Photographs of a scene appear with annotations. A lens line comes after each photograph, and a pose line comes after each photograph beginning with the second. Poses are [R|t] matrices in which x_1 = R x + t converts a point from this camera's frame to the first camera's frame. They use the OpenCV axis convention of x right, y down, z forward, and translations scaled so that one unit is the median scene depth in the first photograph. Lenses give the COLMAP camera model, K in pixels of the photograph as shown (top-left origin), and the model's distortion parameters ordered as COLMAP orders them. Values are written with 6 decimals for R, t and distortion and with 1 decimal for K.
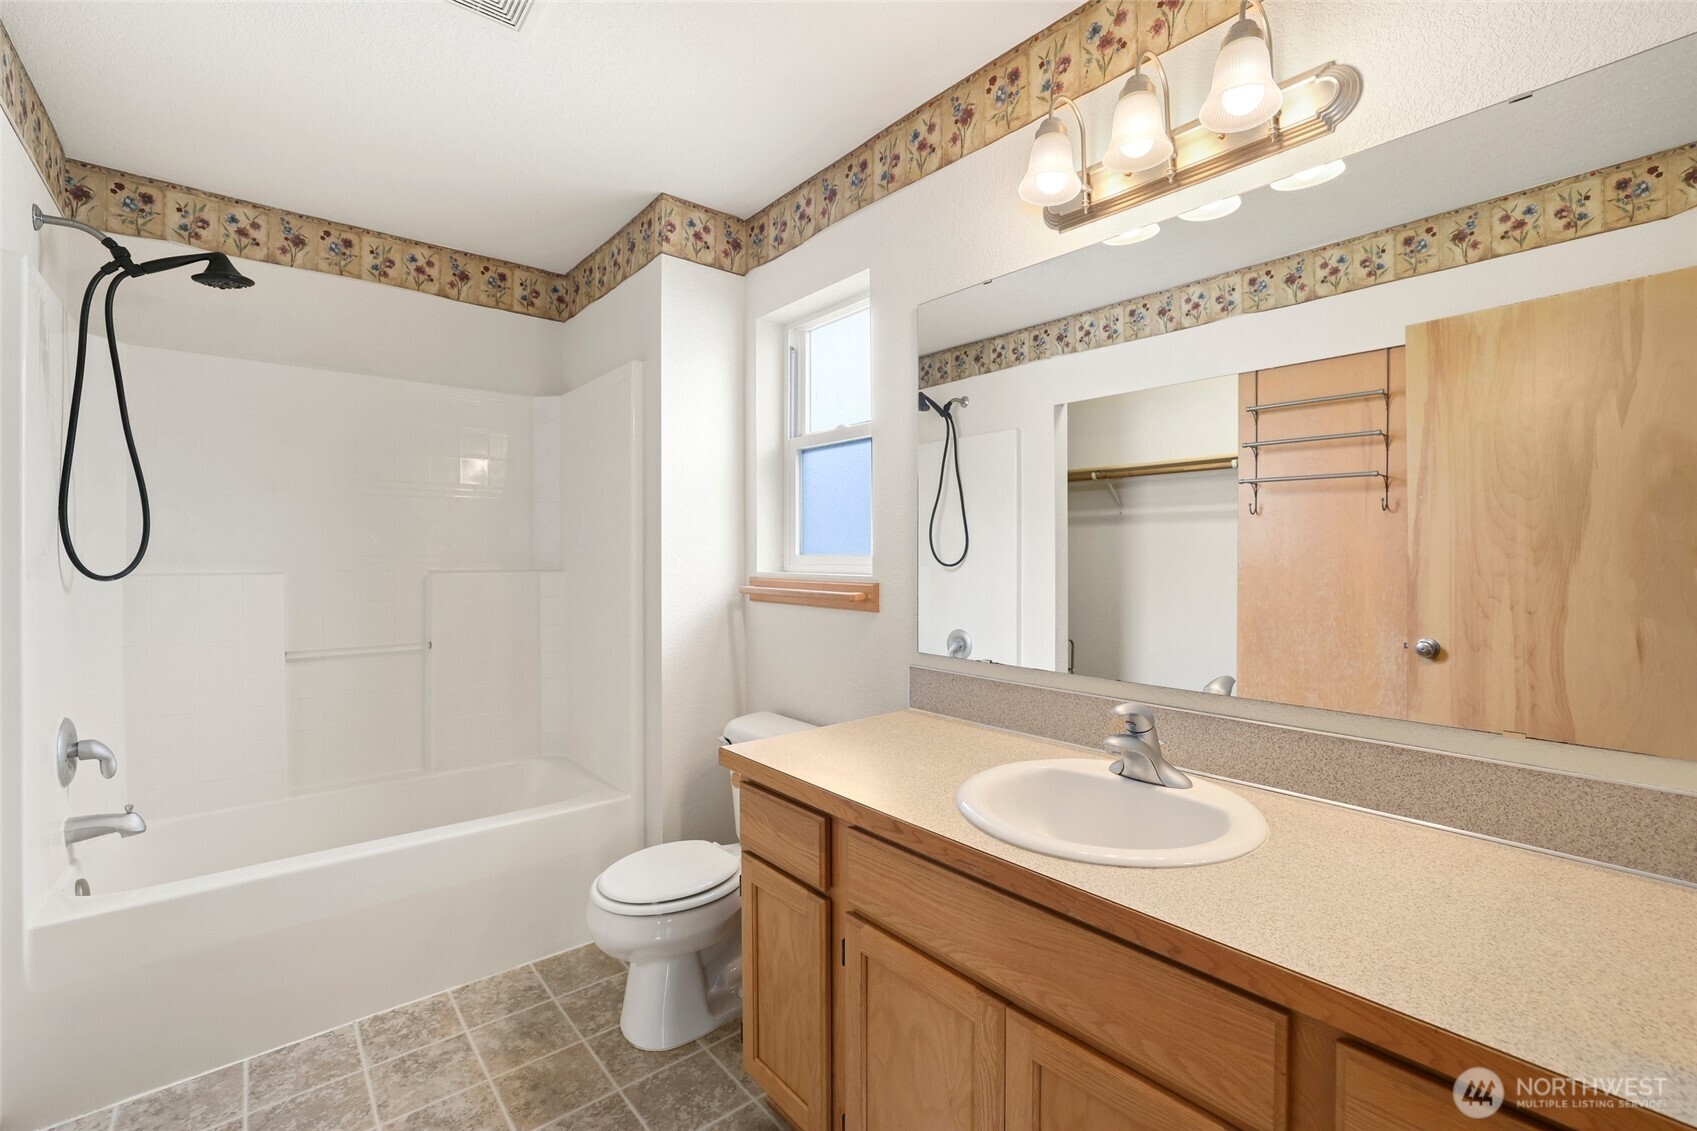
lens RADIAL K [[738.2, 0, 847.9], [0, 738.2, 570.1], [0, 0, 1]] dist [-0.020028, 0.001224]
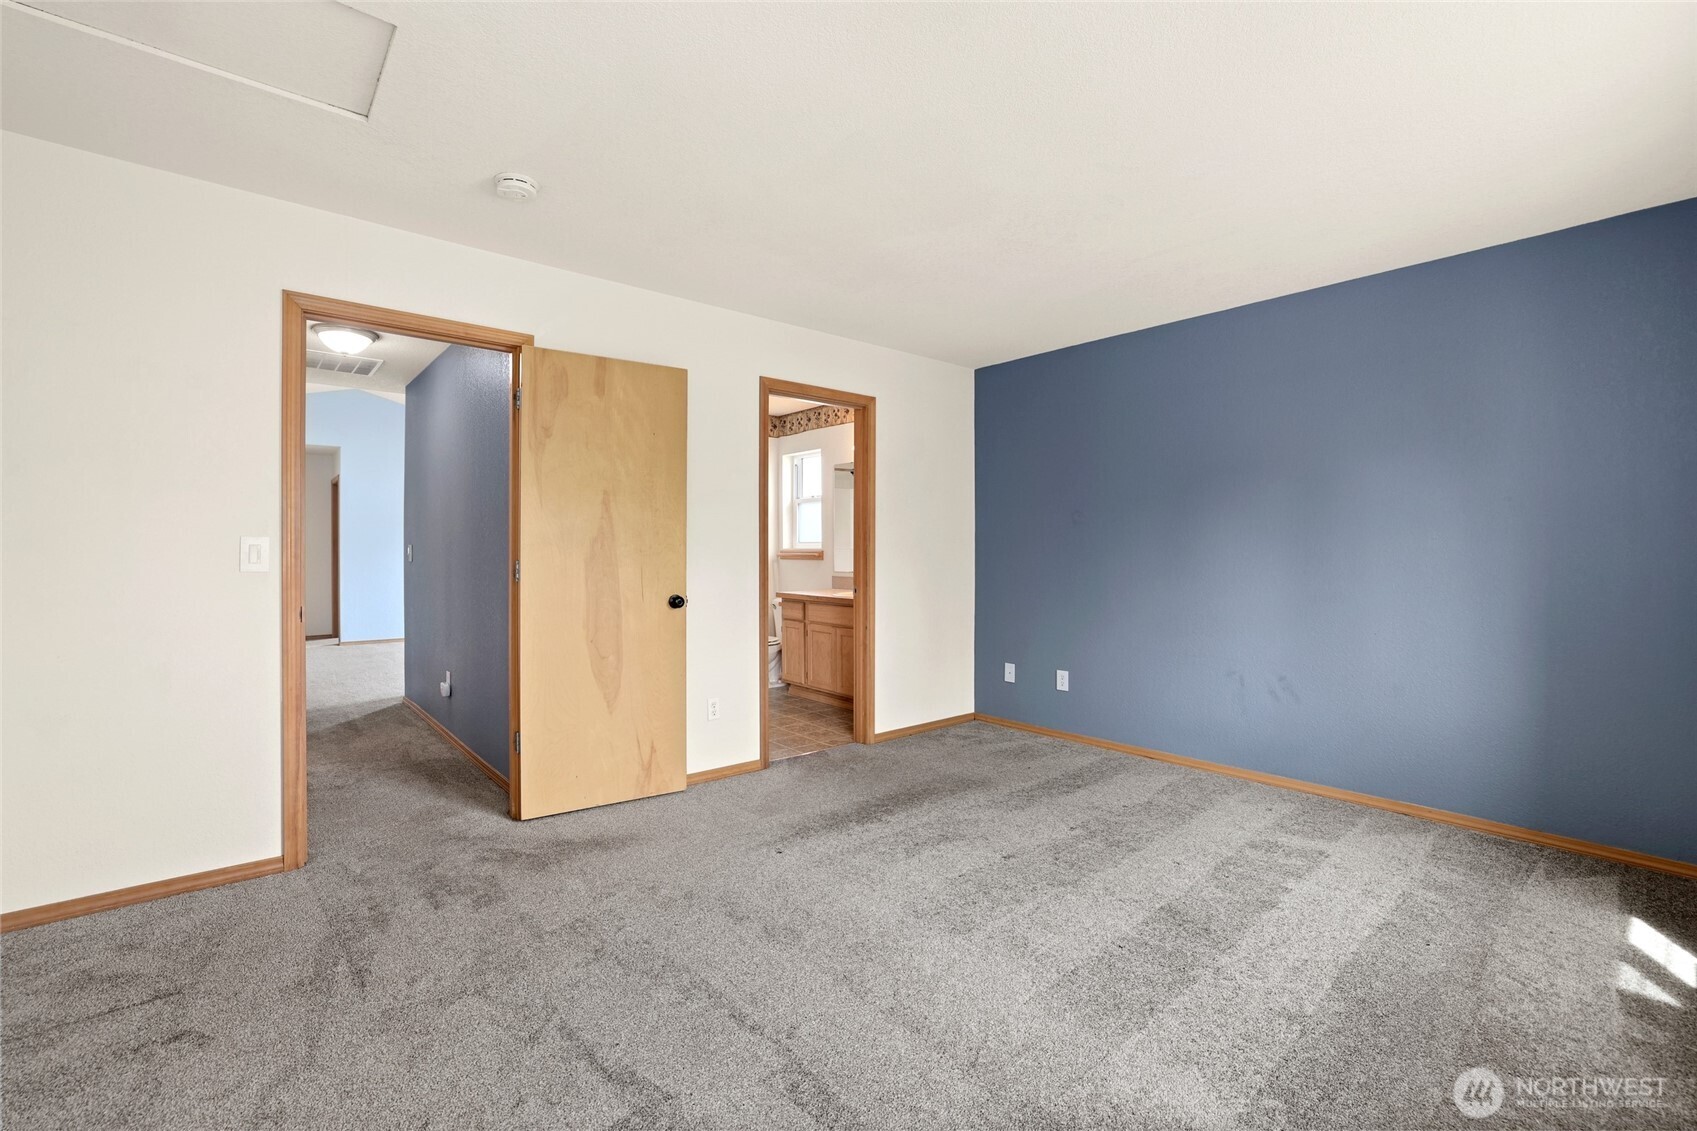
lens RADIAL K [[738.2, 0, 848.6], [0, 738.2, 563.9], [0, 0, 1]] dist [-0.020028, 0.001224]
pose [[0.999992, 0.003840, 0.000694, 0.130585], [-0.003838, 0.999988, -0.002976, 0.074372], [-0.000705, 0.002974, 0.999995, -1.884477]]
